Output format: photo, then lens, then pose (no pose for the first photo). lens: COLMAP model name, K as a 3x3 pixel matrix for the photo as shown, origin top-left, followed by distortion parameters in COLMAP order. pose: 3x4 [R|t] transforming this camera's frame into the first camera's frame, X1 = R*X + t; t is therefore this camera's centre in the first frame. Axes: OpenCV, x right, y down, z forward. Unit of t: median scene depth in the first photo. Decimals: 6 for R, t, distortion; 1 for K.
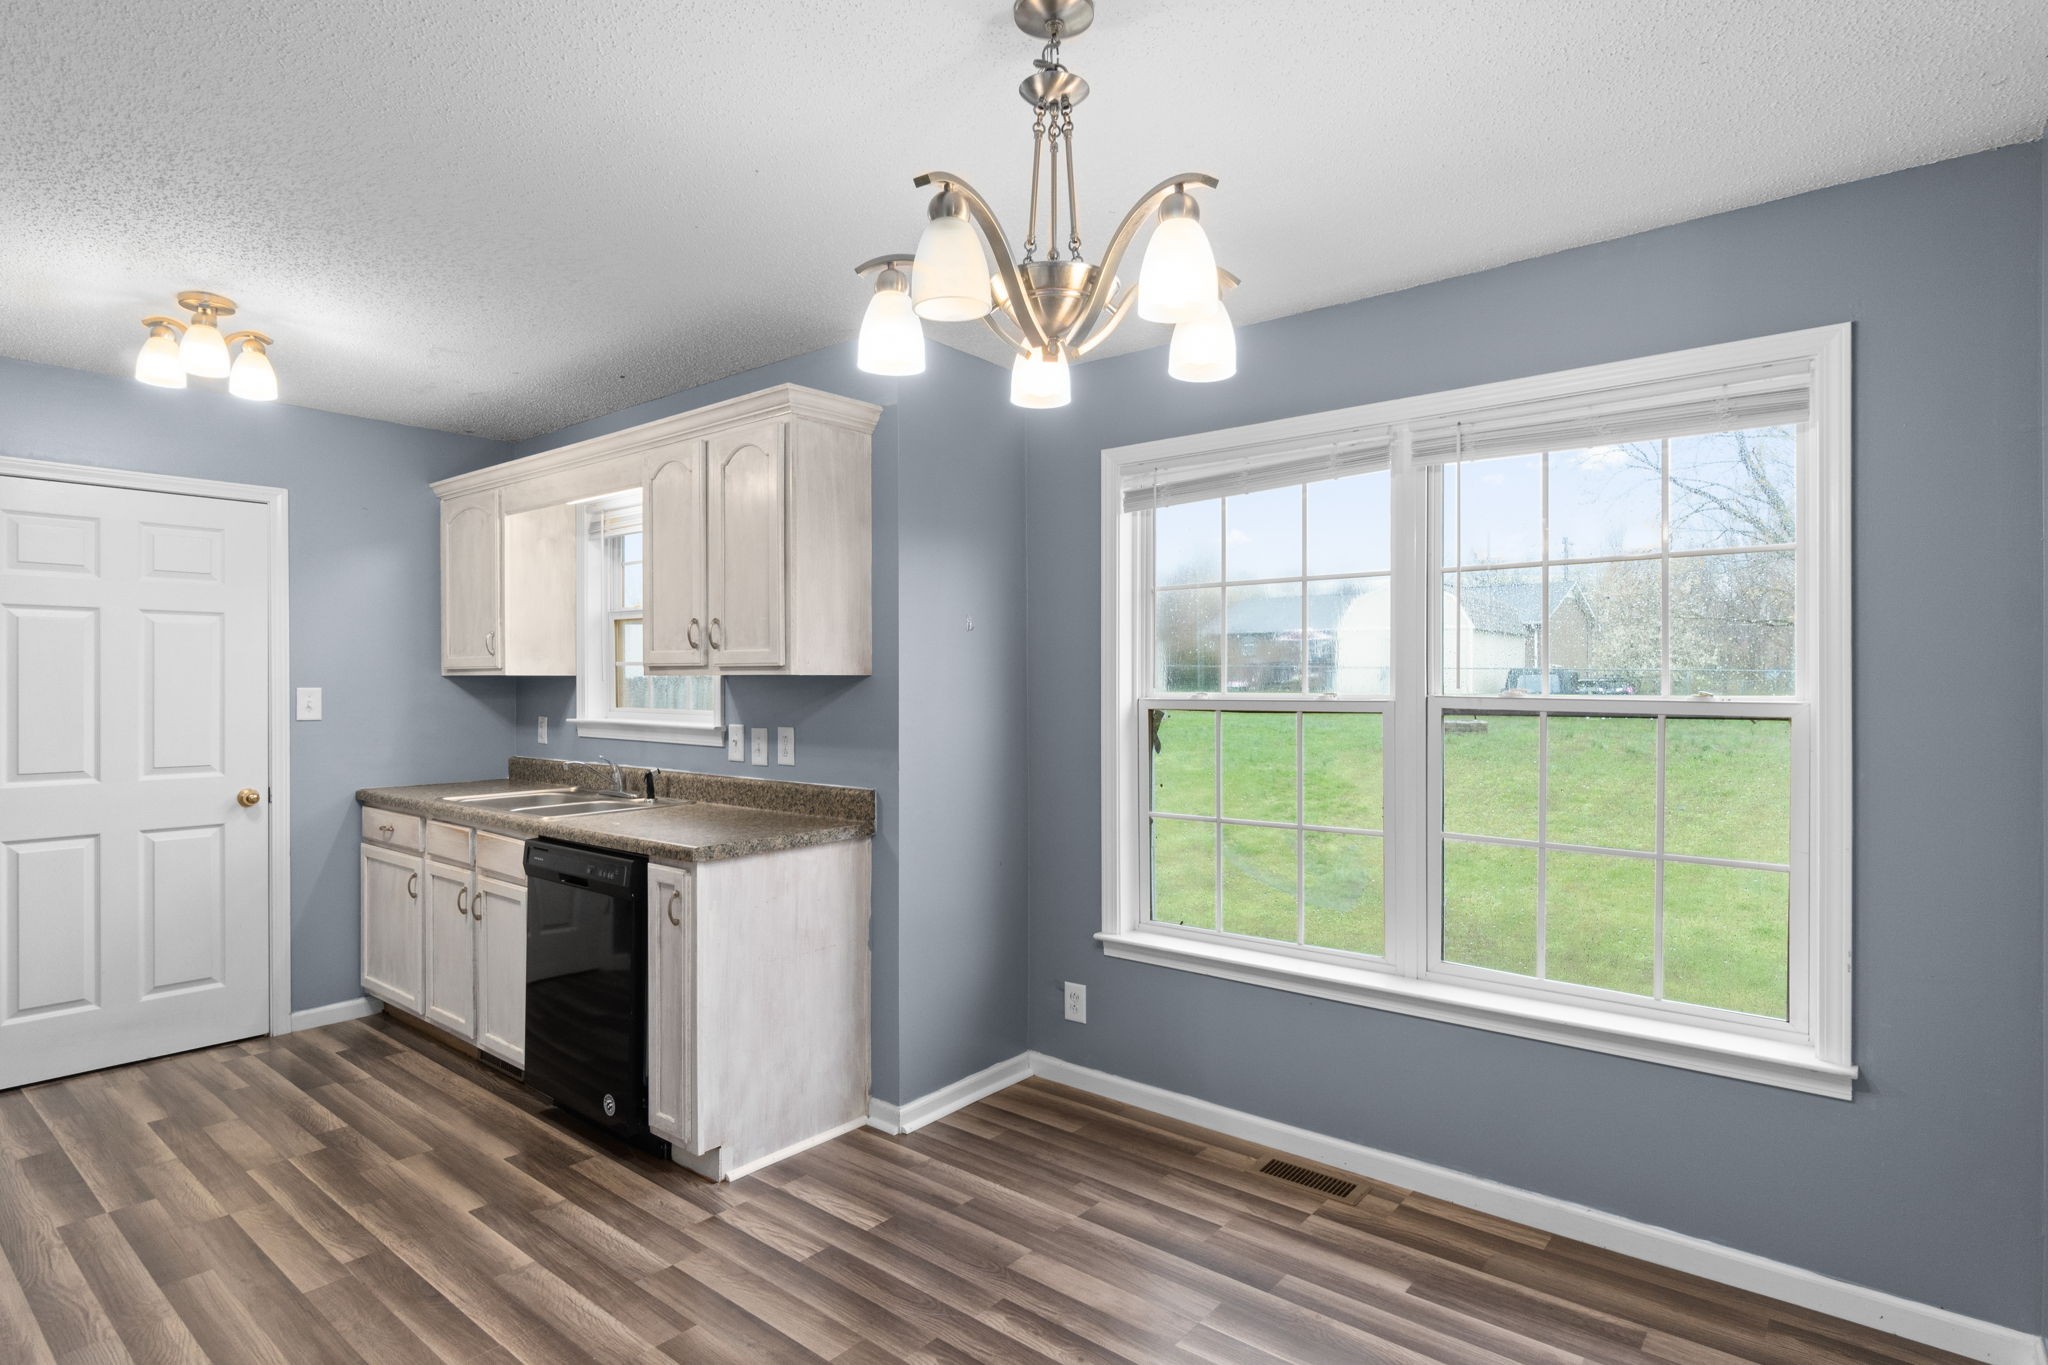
lens RADIAL K [[1042.9, 0, 1025.6], [0, 1042.9, 675.9], [0, 0, 1]] dist [-0.010240, 0.005847]
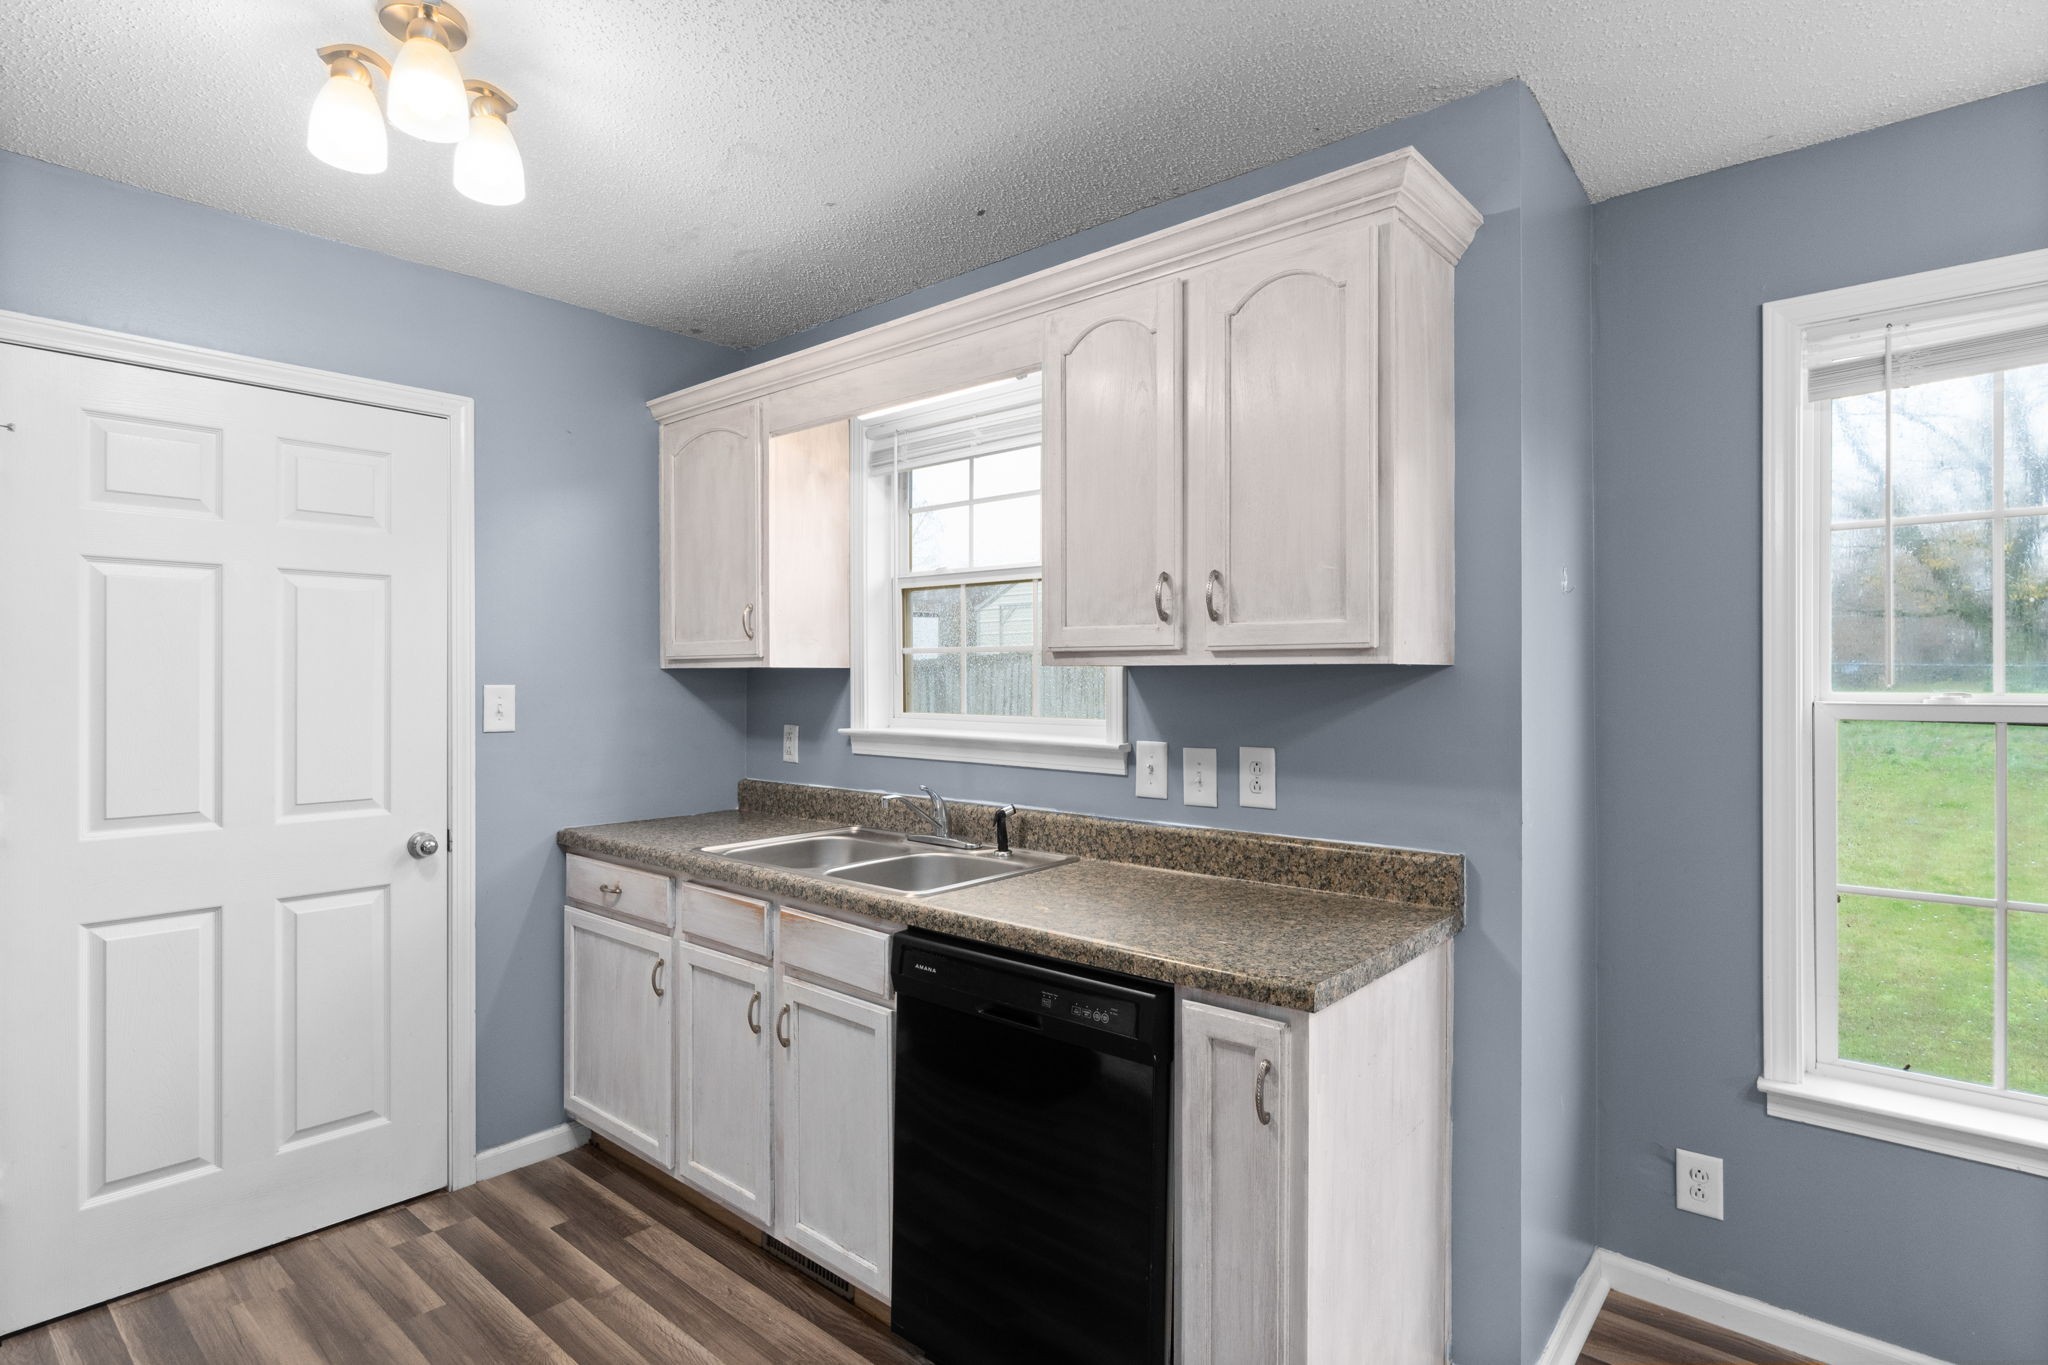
lens RADIAL K [[1042.9, 0, 1013.8], [0, 1042.9, 670.5], [0, 0, 1]] dist [-0.010240, 0.005847]
pose [[0.998604, -0.000742, -0.052817, -0.353508], [0.000579, 0.999995, -0.003108, 0.004169], [0.052819, 0.003073, 0.998599, 0.366352]]
